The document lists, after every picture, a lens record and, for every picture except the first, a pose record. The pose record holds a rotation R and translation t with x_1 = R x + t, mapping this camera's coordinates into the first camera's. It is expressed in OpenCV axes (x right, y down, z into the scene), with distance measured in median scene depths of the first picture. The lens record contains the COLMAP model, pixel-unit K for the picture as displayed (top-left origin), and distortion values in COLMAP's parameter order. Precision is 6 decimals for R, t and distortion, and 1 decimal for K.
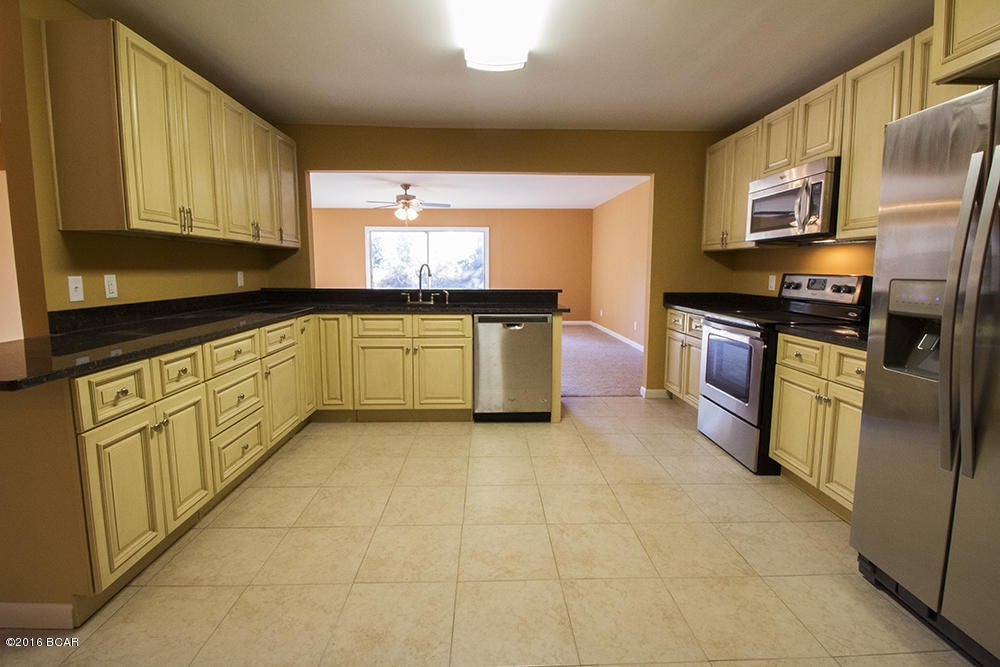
lens RADIAL K [[463.3, 0, 502.7], [0, 463.3, 325.1], [0, 0, 1]] dist [-0.014251, -0.006091]
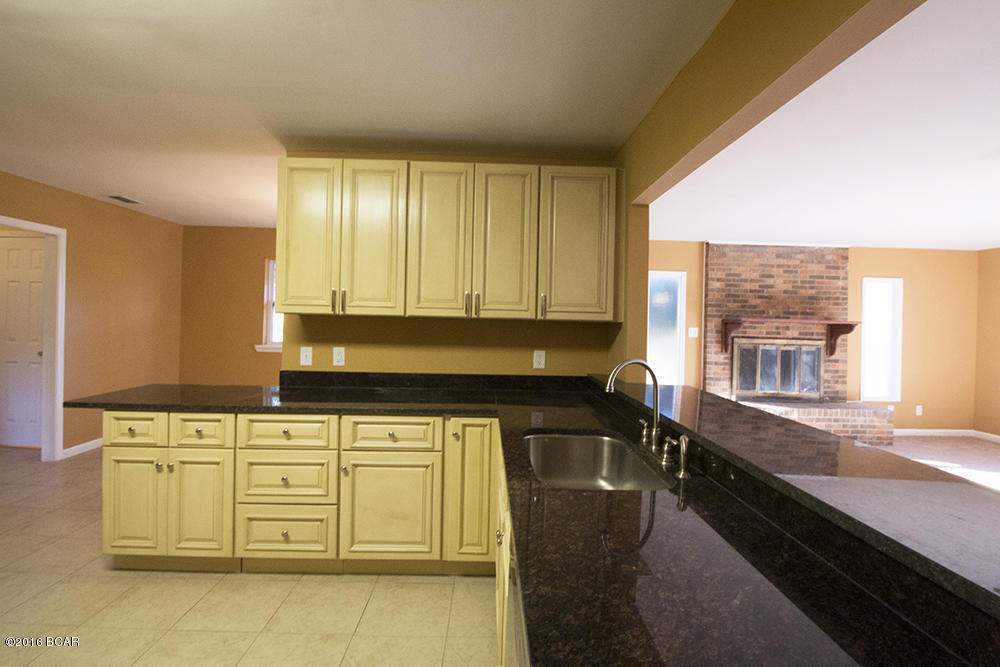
lens RADIAL K [[463.3, 0, 499.9], [0, 463.3, 325.2], [0, 0, 1]] dist [-0.014251, -0.006091]
pose [[-0.020045, 0.004103, -0.999791, 0.313524], [-0.143771, 0.989587, 0.006944, -0.191373], [0.989408, 0.143880, -0.019246, 1.147207]]
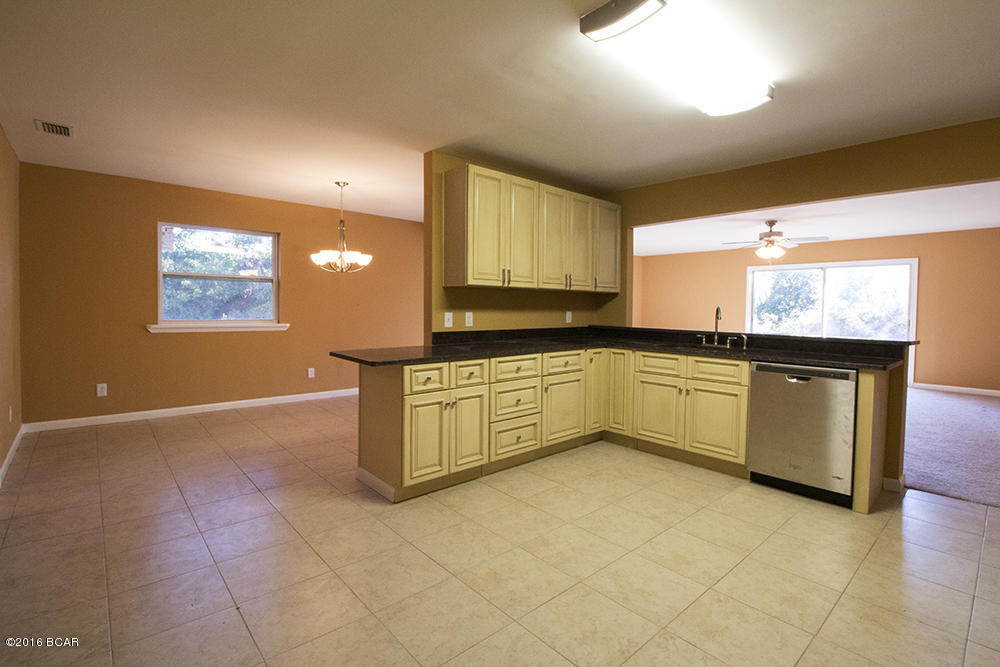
lens RADIAL K [[463.3, 0, 492.9], [0, 463.3, 326.5], [0, 0, 1]] dist [-0.014251, -0.006091]
pose [[0.625811, 0.036956, -0.779098, 0.381580], [-0.102748, 0.994078, -0.035379, -0.007773], [0.773177, 0.102192, 0.625903, 0.028586]]
